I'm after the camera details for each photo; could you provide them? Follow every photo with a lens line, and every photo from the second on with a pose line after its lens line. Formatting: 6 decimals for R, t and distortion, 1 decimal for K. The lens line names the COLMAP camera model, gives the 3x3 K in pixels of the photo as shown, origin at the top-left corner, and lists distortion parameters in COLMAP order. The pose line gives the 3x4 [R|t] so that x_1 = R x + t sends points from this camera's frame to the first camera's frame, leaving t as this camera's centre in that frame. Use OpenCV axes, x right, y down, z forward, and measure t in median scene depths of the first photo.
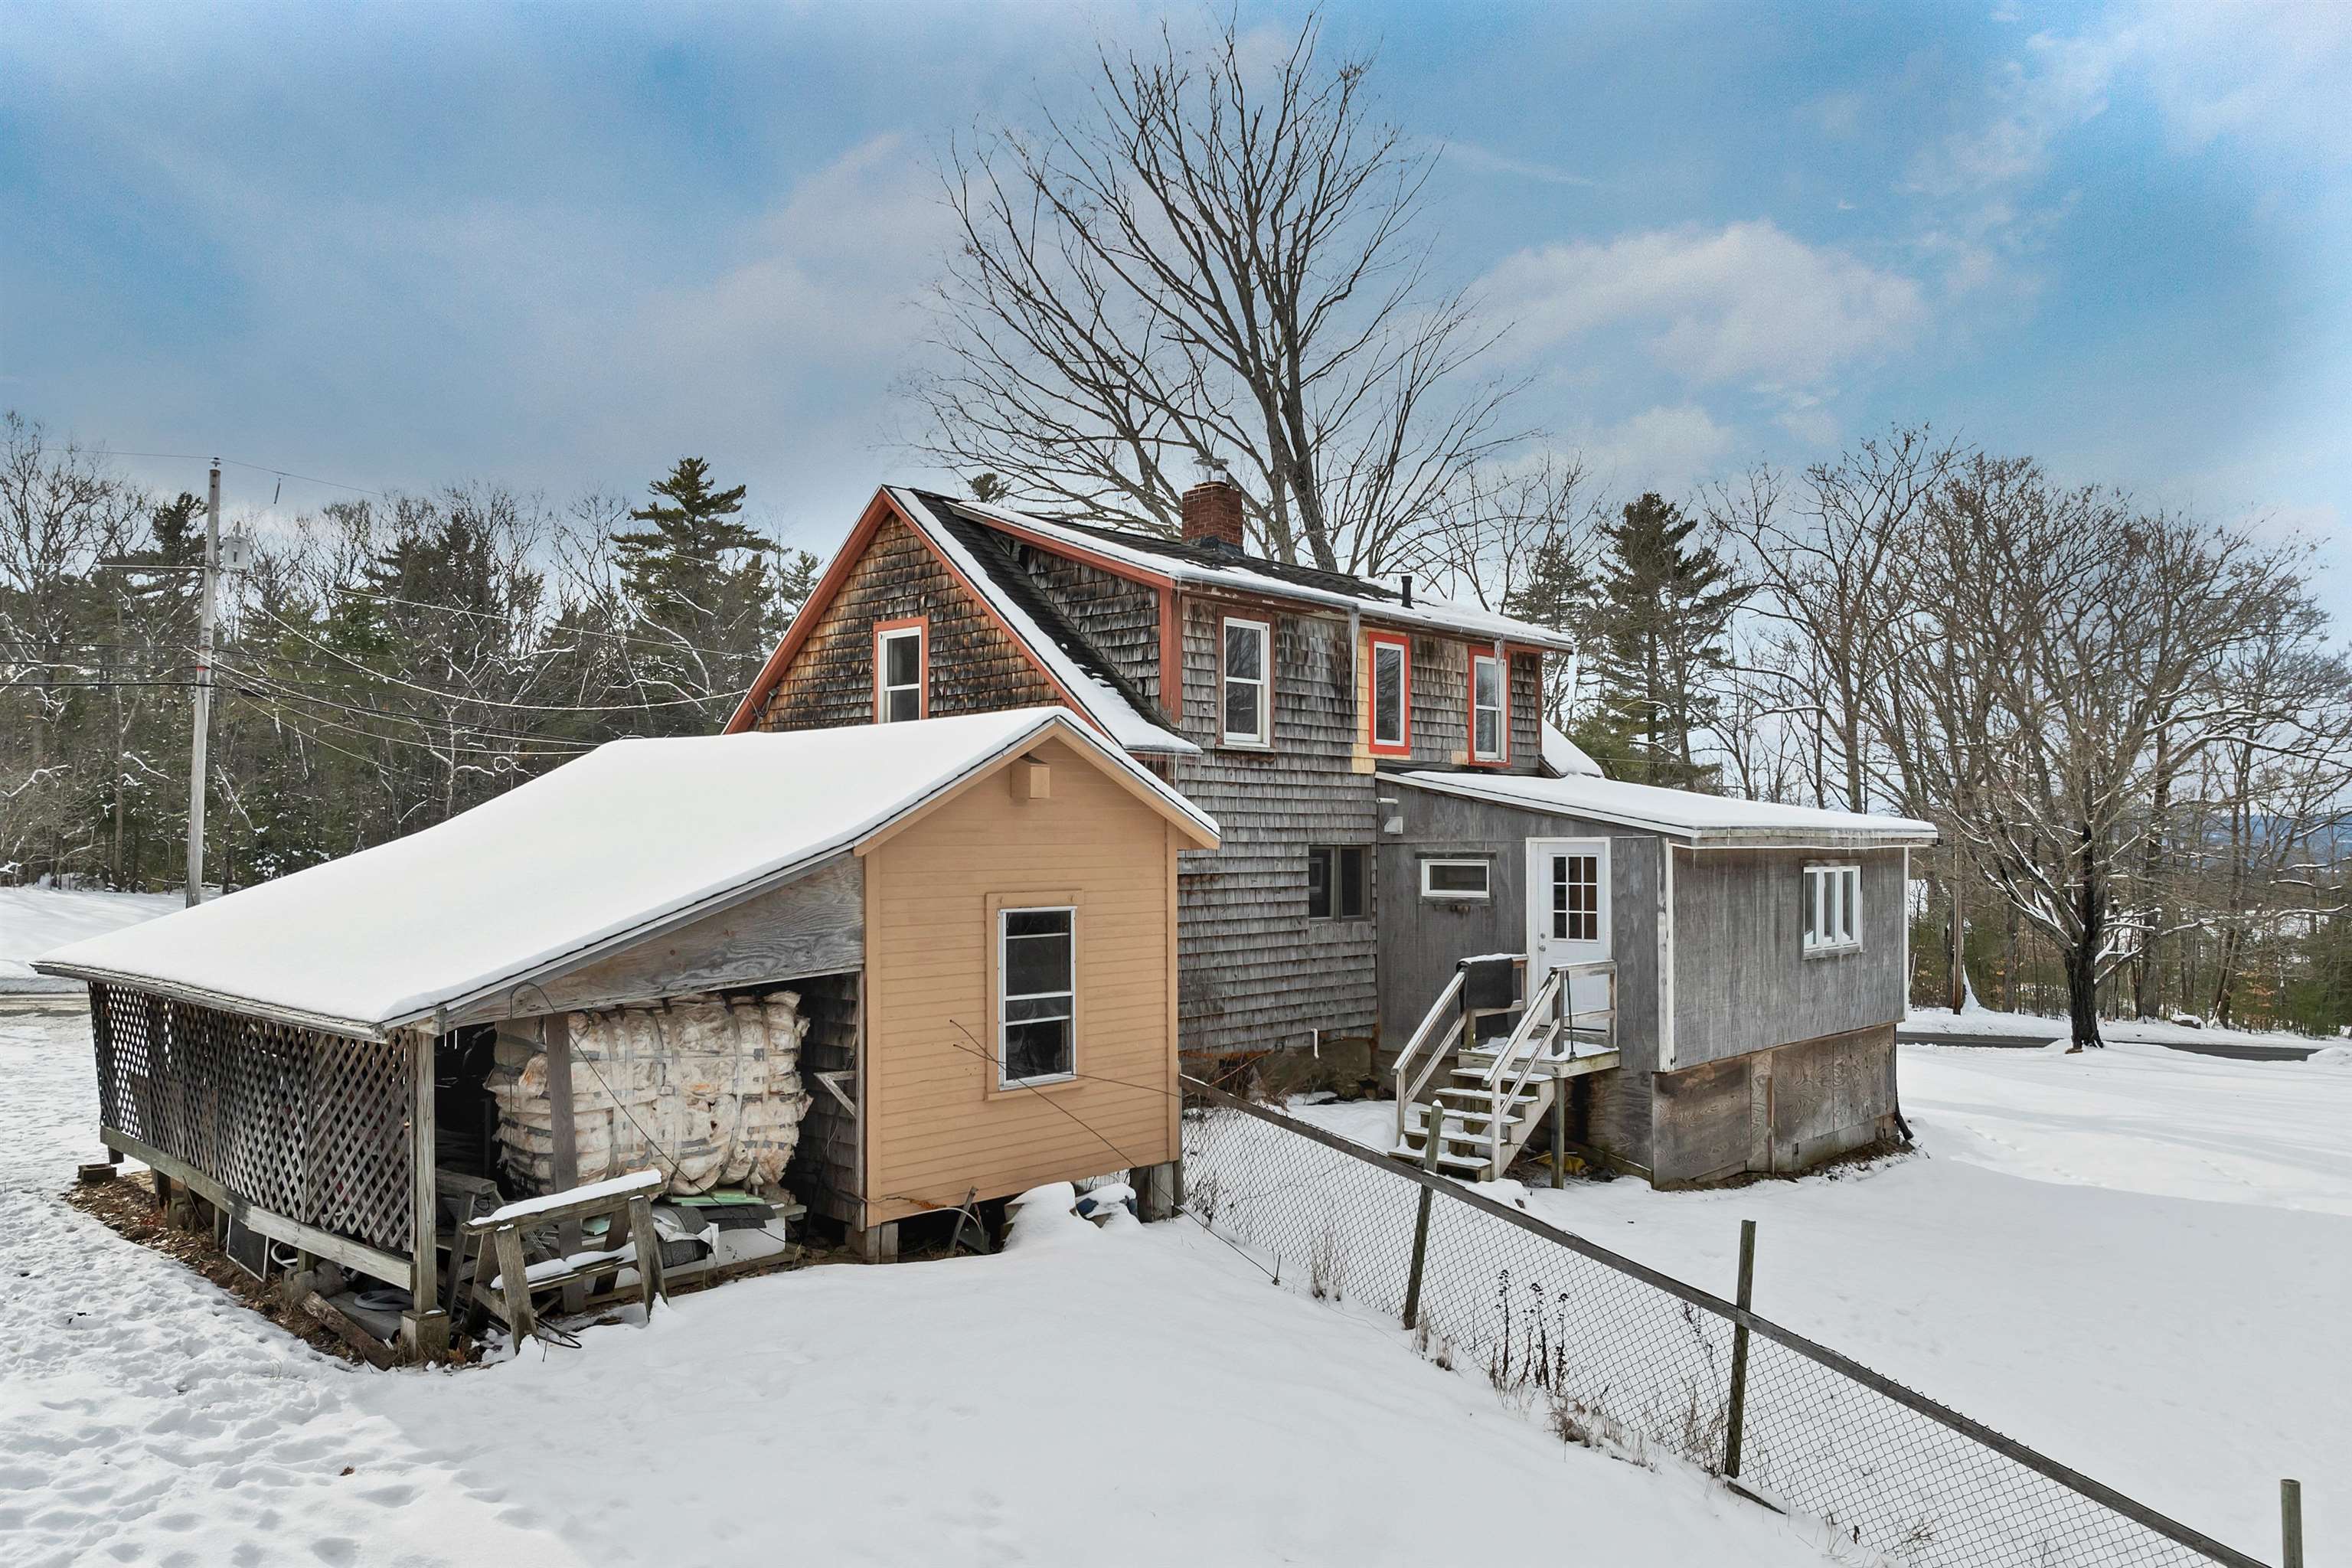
lens RADIAL K [[1715.7, 0, 1214.8], [0, 1715.7, 867.4], [0, 0, 1]] dist [-0.033040, -0.002190]
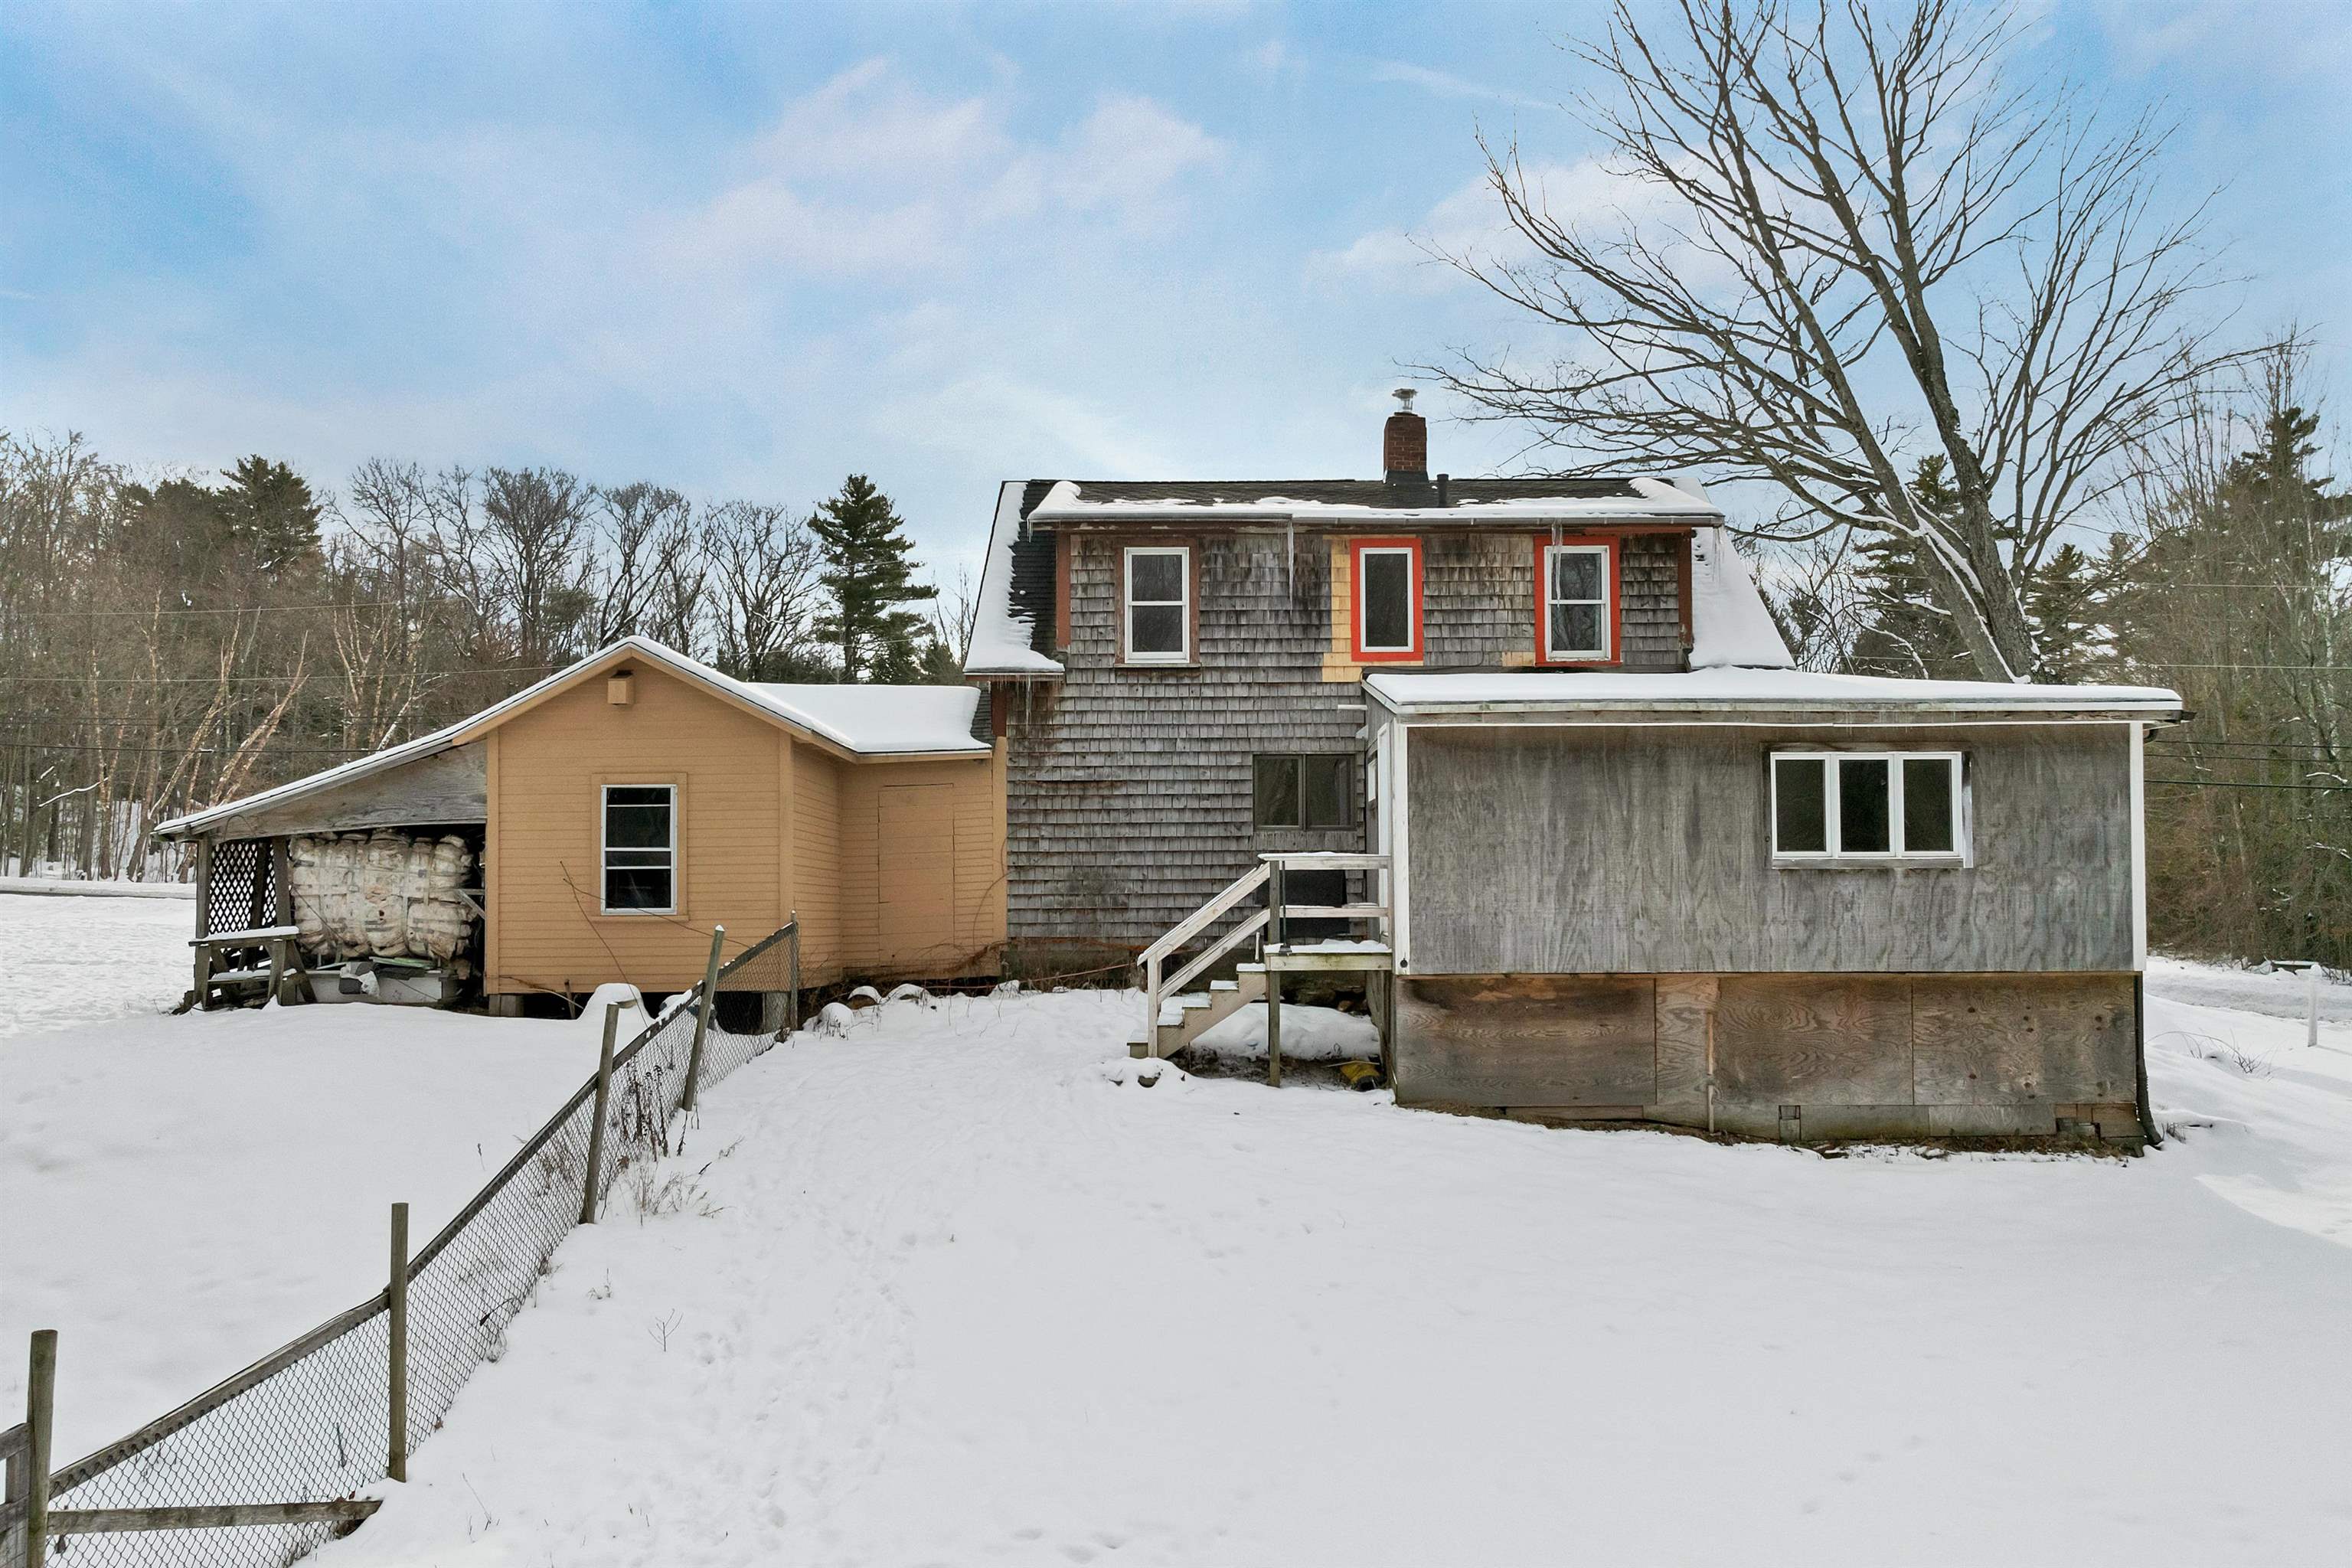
lens RADIAL K [[1715.7, 0, 1214.8], [0, 1715.7, 867.4], [0, 0, 1]] dist [-0.033040, -0.002190]
pose [[0.647512, -0.007295, -0.762020, 0.882864], [-0.008266, 0.999828, -0.016595, 0.077390], [0.762010, 0.017044, 0.647341, 0.335674]]
